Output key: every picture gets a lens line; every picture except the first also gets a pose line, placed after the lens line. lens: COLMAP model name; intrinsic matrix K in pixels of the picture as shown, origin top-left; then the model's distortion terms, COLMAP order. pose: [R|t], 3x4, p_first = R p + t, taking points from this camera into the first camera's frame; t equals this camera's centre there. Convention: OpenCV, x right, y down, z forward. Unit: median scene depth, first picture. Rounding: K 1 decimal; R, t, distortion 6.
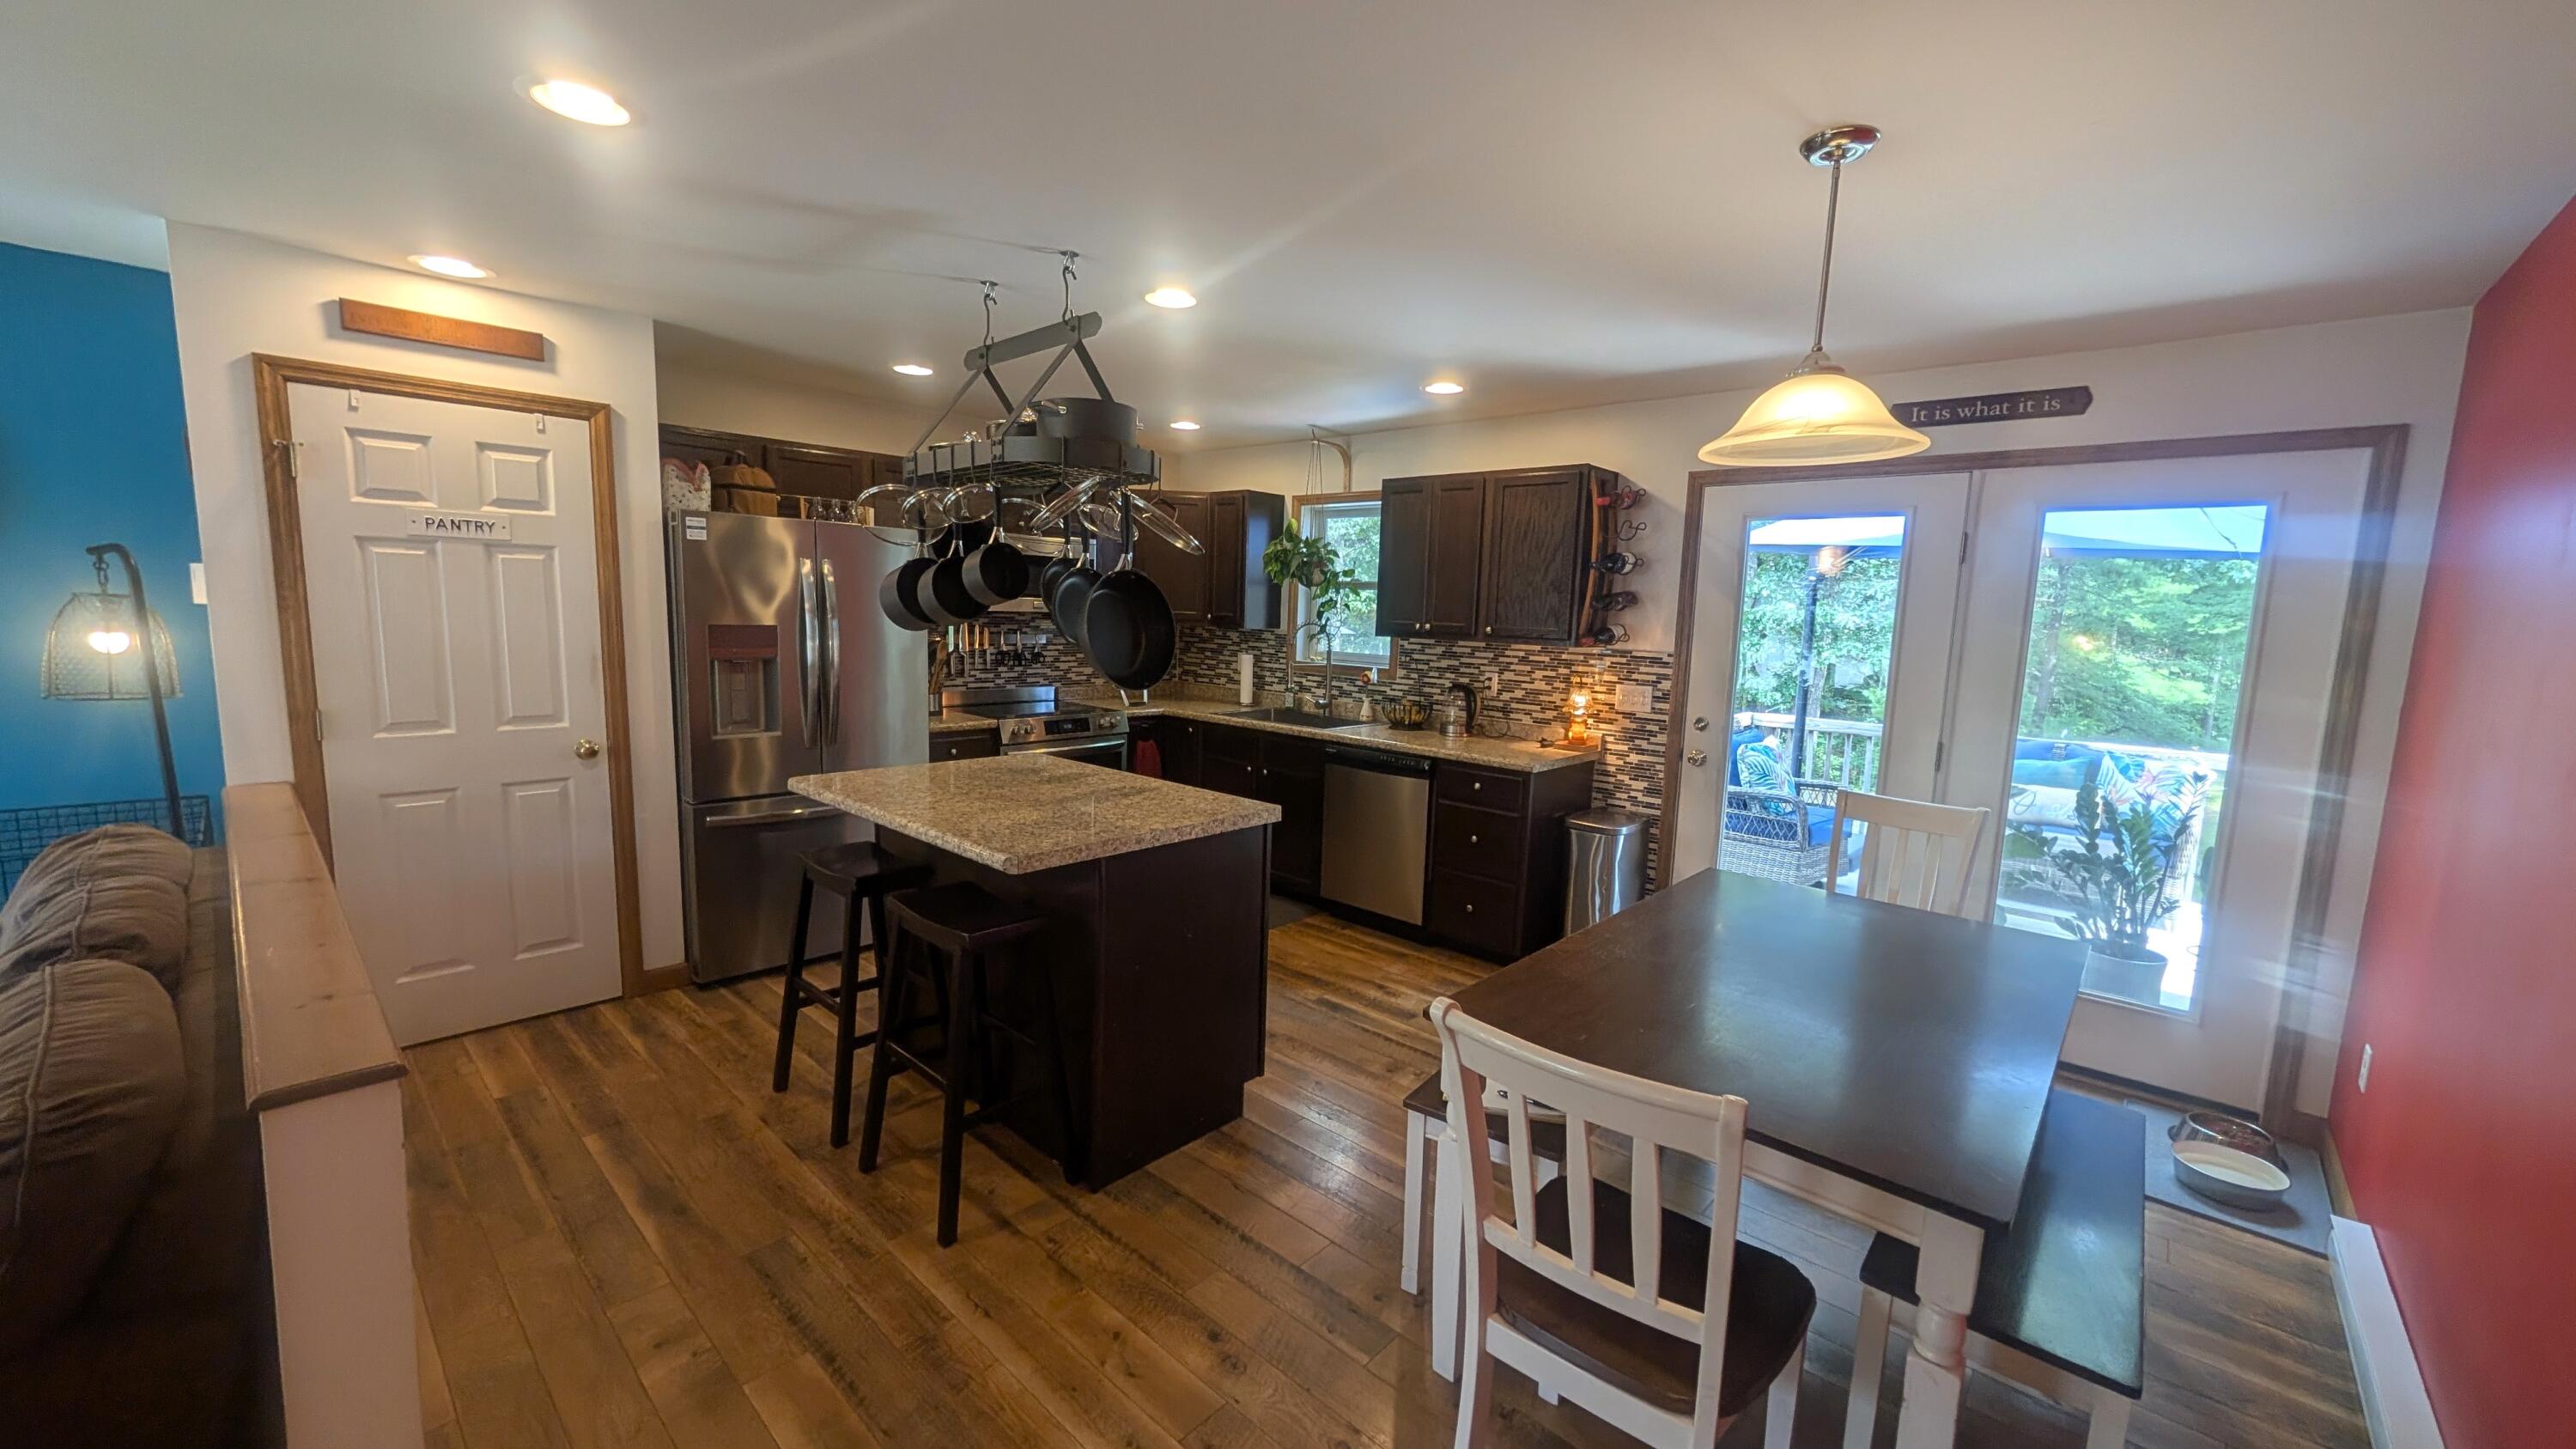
lens RADIAL K [[976.1, 0, 1279.9], [0, 976.1, 730.3], [0, 0, 1]] dist [0.000647, 0.000062]
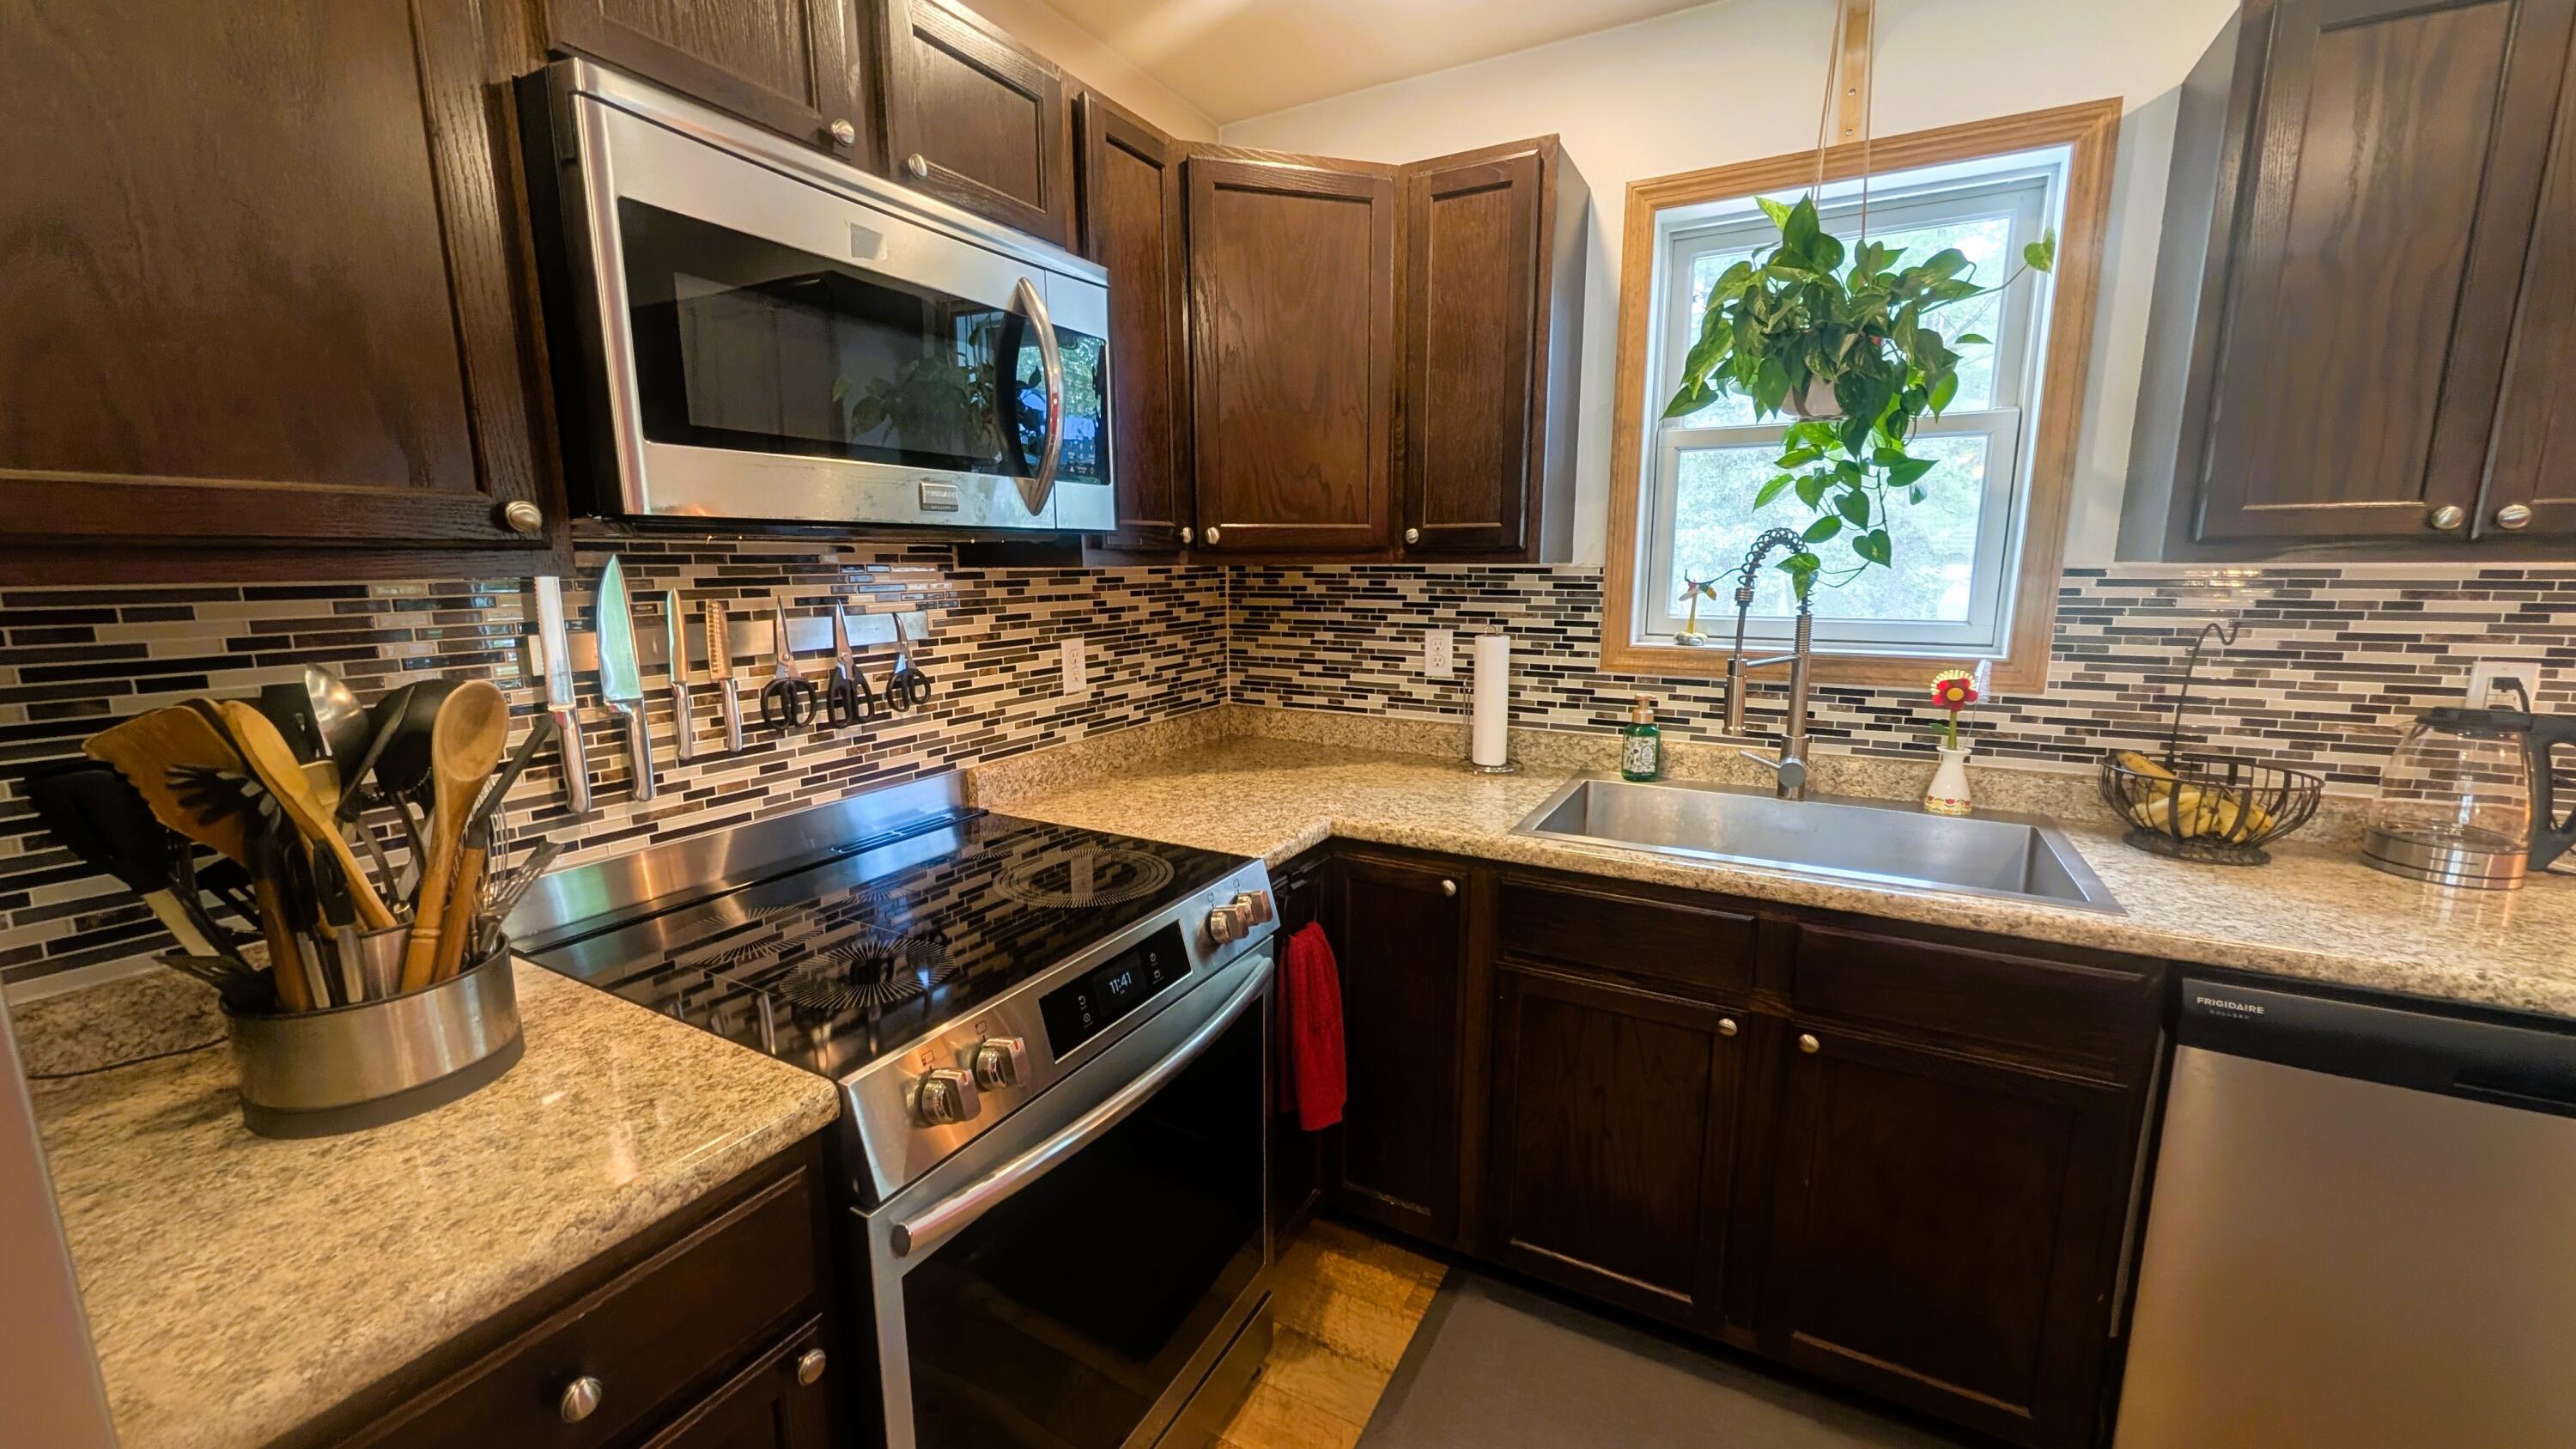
lens RADIAL K [[976.1, 0, 1279.9], [0, 976.1, 730.3], [0, 0, 1]] dist [0.000647, 0.000062]
pose [[0.970337, -0.079768, 0.228218, -0.212353], [0.068292, 0.995992, 0.057758, -0.073093], [-0.231911, -0.040459, 0.971895, 0.697159]]
